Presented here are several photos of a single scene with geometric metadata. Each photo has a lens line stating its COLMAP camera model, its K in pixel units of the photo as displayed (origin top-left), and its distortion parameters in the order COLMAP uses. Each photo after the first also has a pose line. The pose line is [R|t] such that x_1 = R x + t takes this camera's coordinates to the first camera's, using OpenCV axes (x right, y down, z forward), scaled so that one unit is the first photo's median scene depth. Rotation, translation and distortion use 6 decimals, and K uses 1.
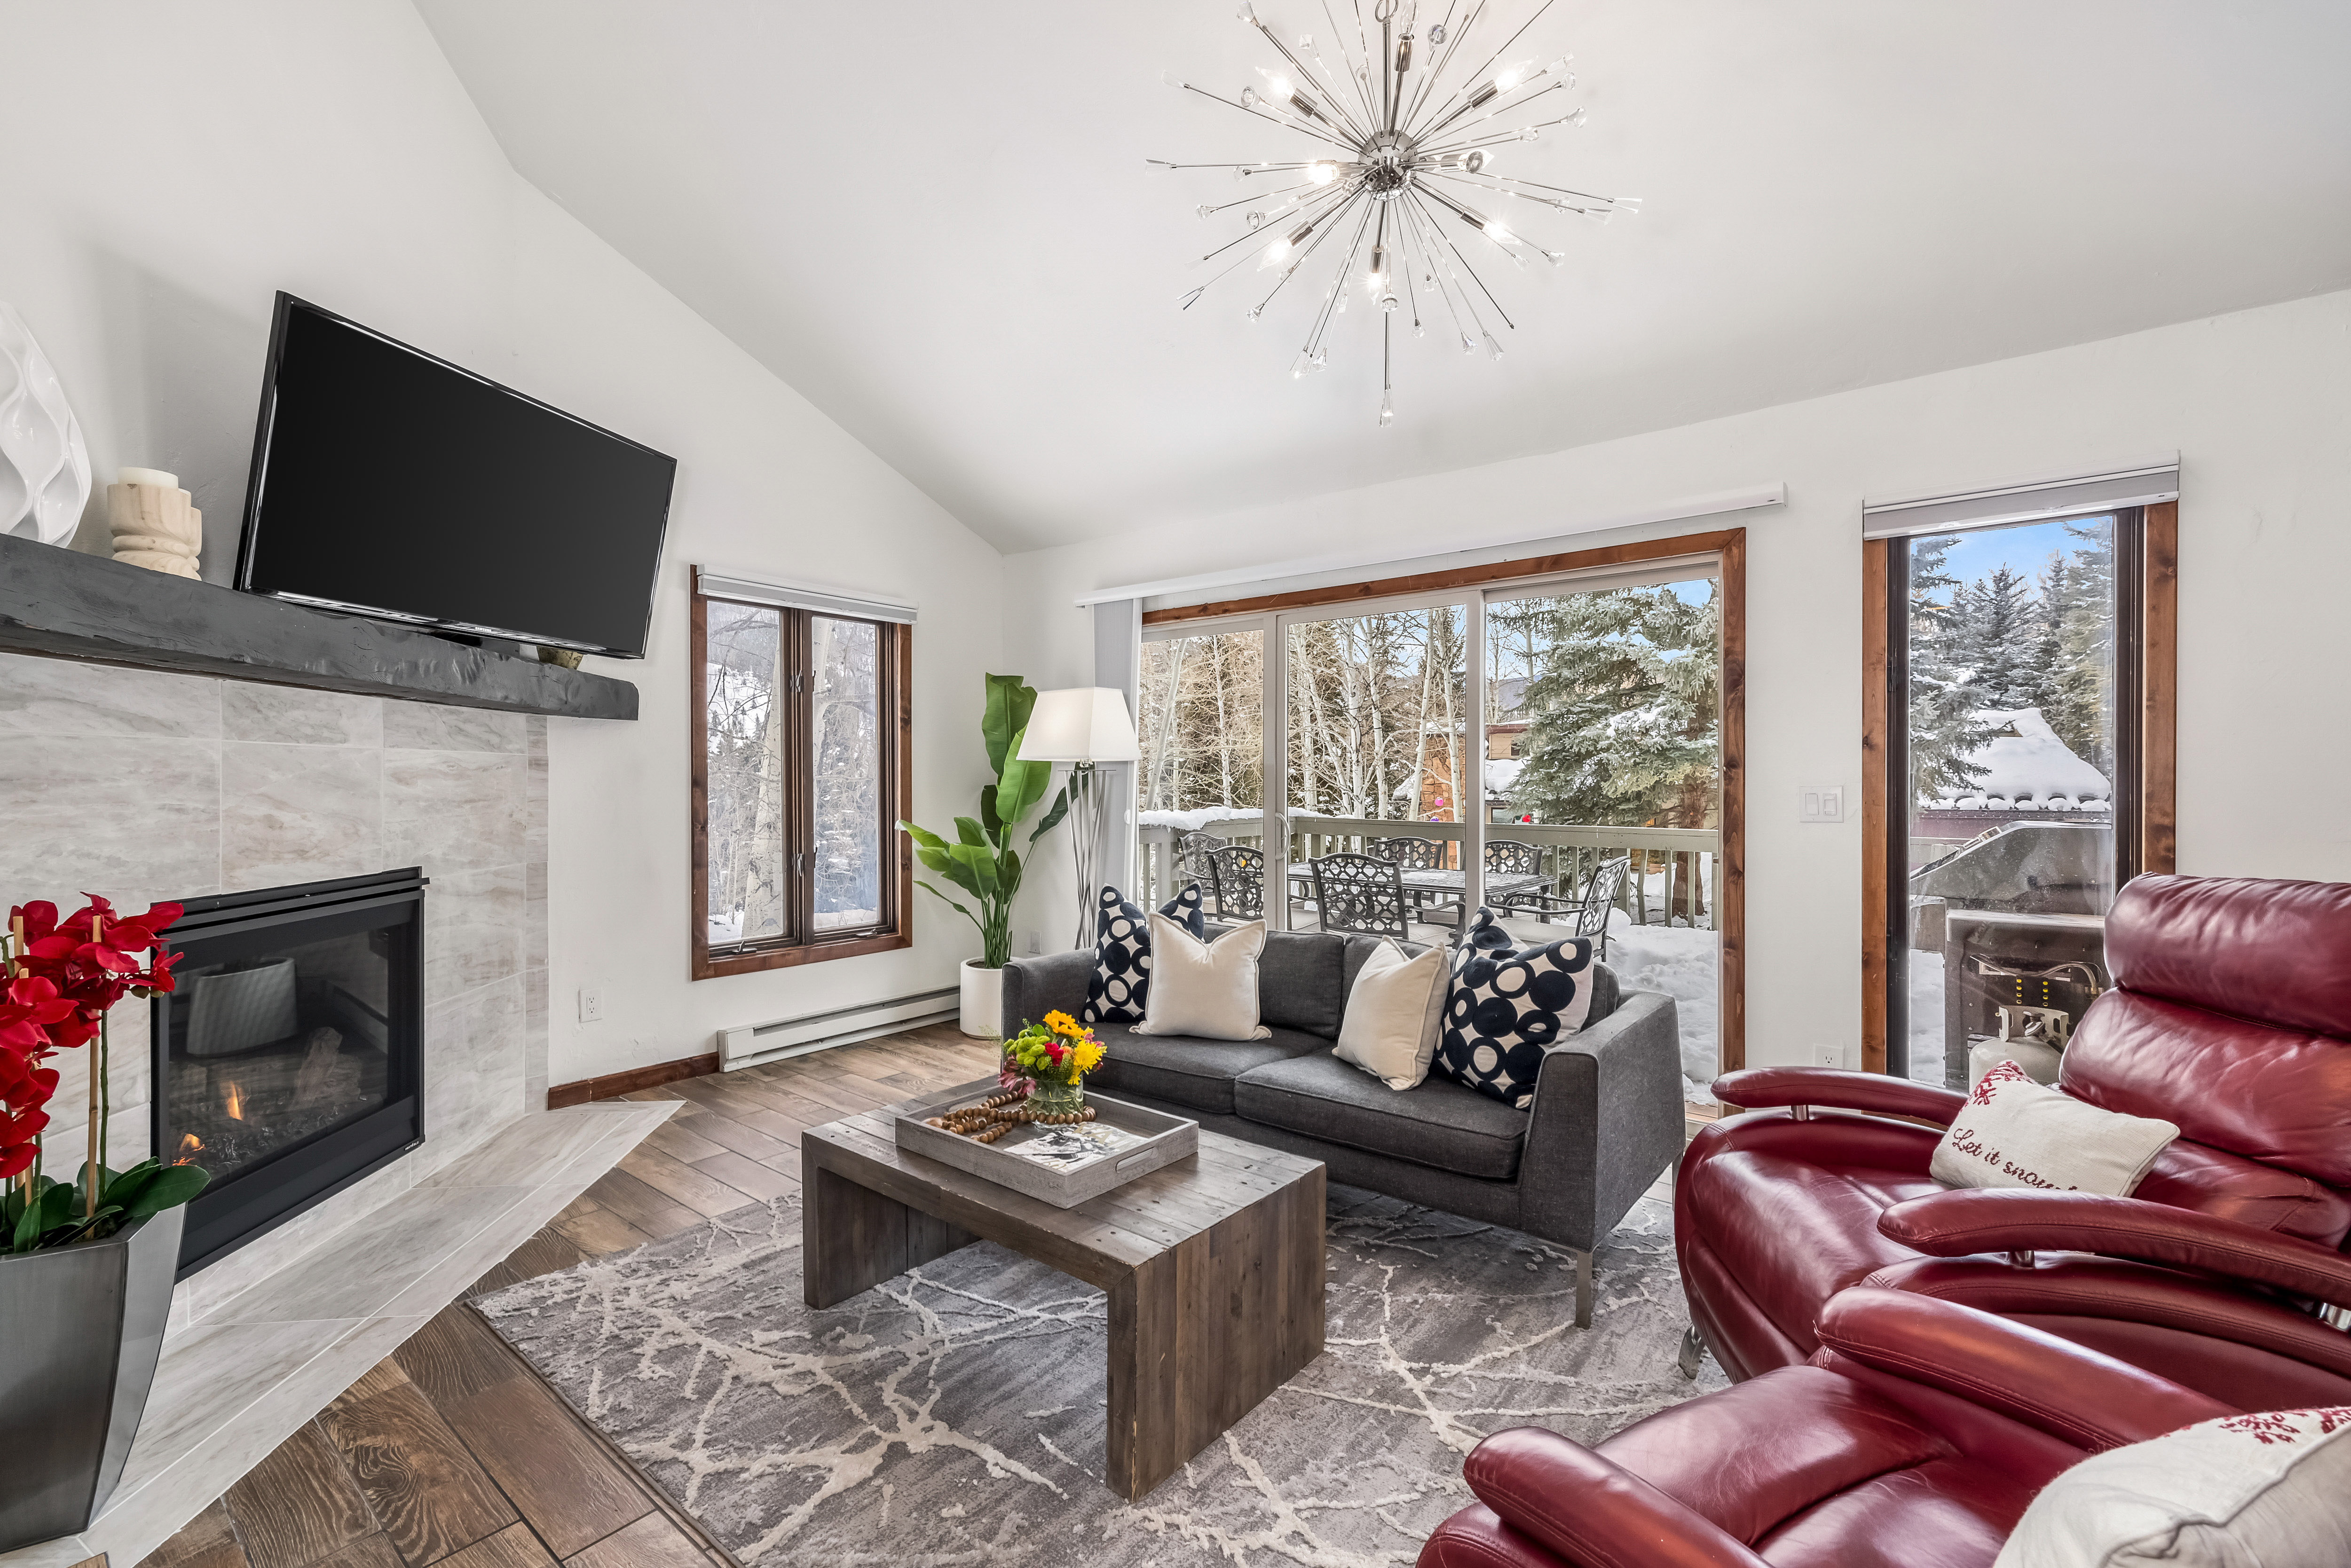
lens RADIAL K [[1013.8, 0, 1175.5], [0, 1013.8, 784.0], [0, 0, 1]] dist [0.002650, 0.000201]
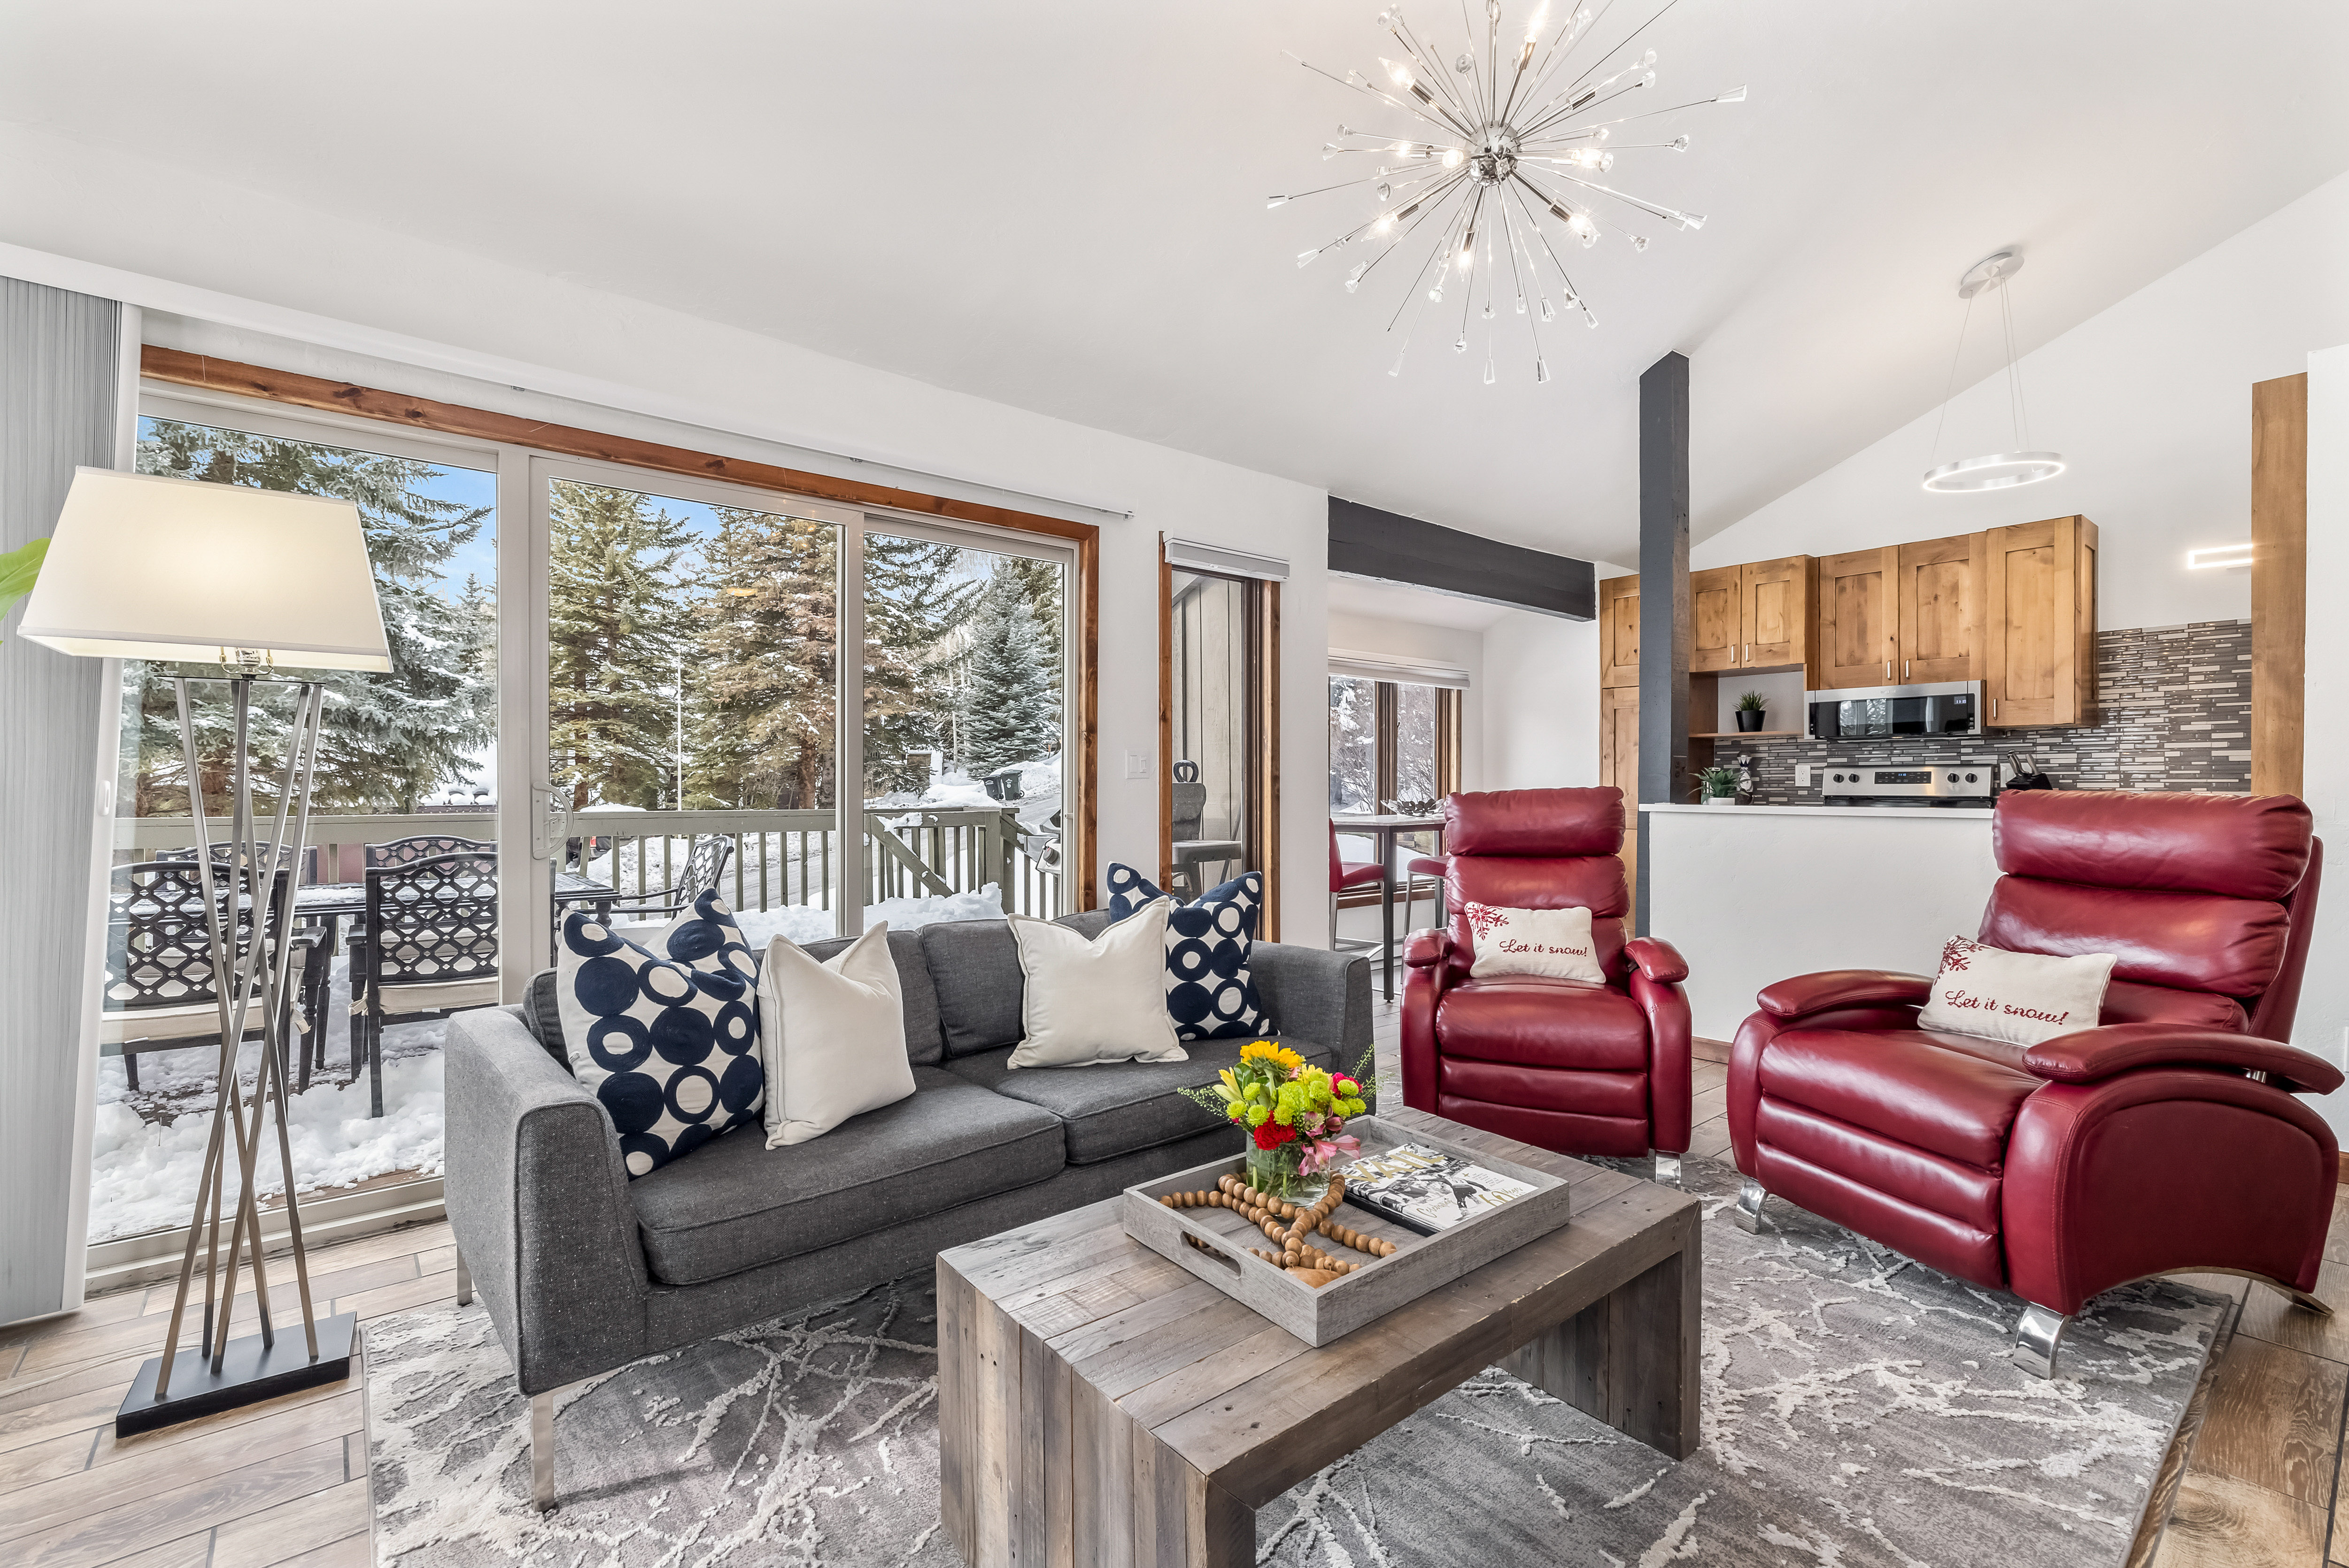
lens RADIAL K [[1027.8, 0, 1174.5], [0, 1027.8, 784.0], [0, 0, 1]] dist [0.001930, 0.000329]
pose [[0.201294, -0.003312, 0.979525, -0.543777], [0.004544, 0.999987, 0.002447, 0.038047], [-0.979520, 0.003958, 0.201306, 0.639771]]
